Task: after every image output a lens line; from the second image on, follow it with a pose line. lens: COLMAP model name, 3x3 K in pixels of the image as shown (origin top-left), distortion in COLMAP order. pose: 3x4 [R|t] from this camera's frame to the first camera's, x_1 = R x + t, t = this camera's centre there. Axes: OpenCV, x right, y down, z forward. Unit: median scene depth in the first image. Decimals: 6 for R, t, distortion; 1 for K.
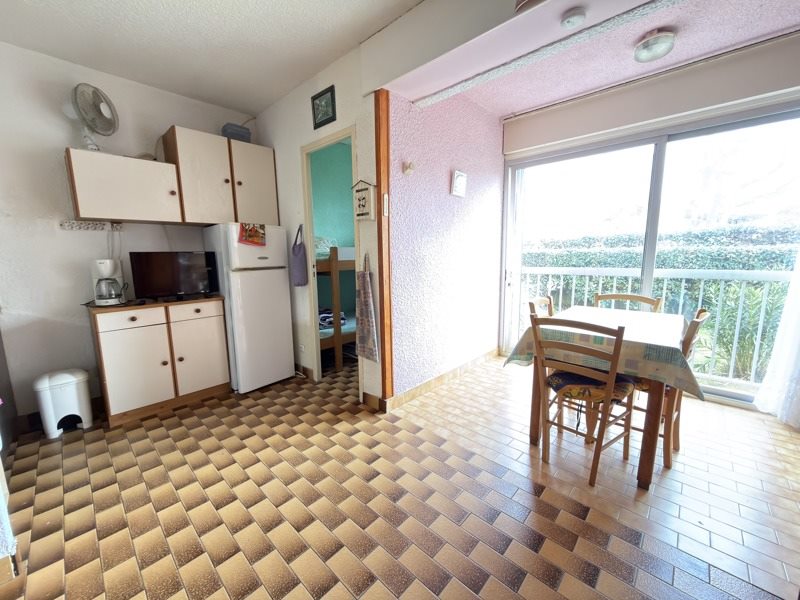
lens RADIAL K [[316.2, 0, 398.7], [0, 316.2, 300.1], [0, 0, 1]] dist [-0.000797, -0.000553]
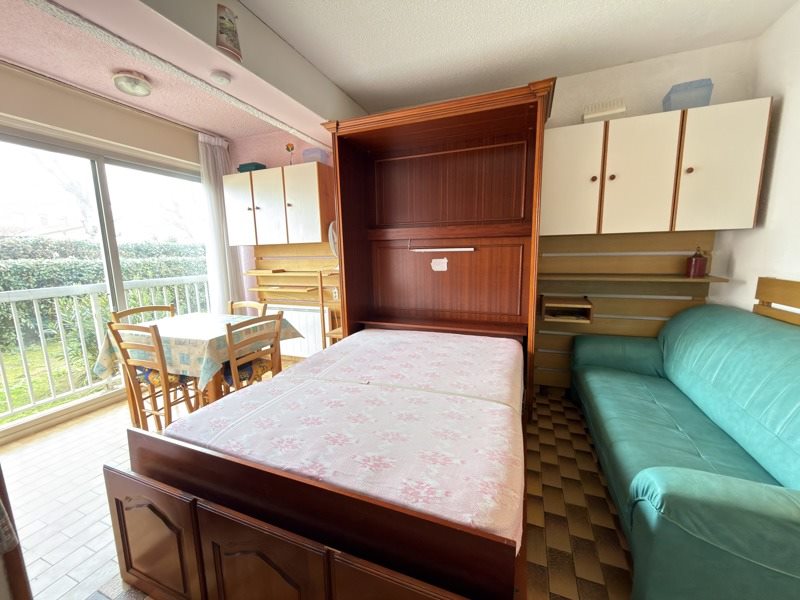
lens RADIAL K [[316.2, 0, 401.1], [0, 316.2, 300.6], [0, 0, 1]] dist [-0.000797, -0.000553]
pose [[-0.364118, -0.118818, 0.923743, -0.624338], [0.159114, 0.969311, 0.187399, -0.111280], [-0.917660, 0.215216, -0.334038, 0.628306]]
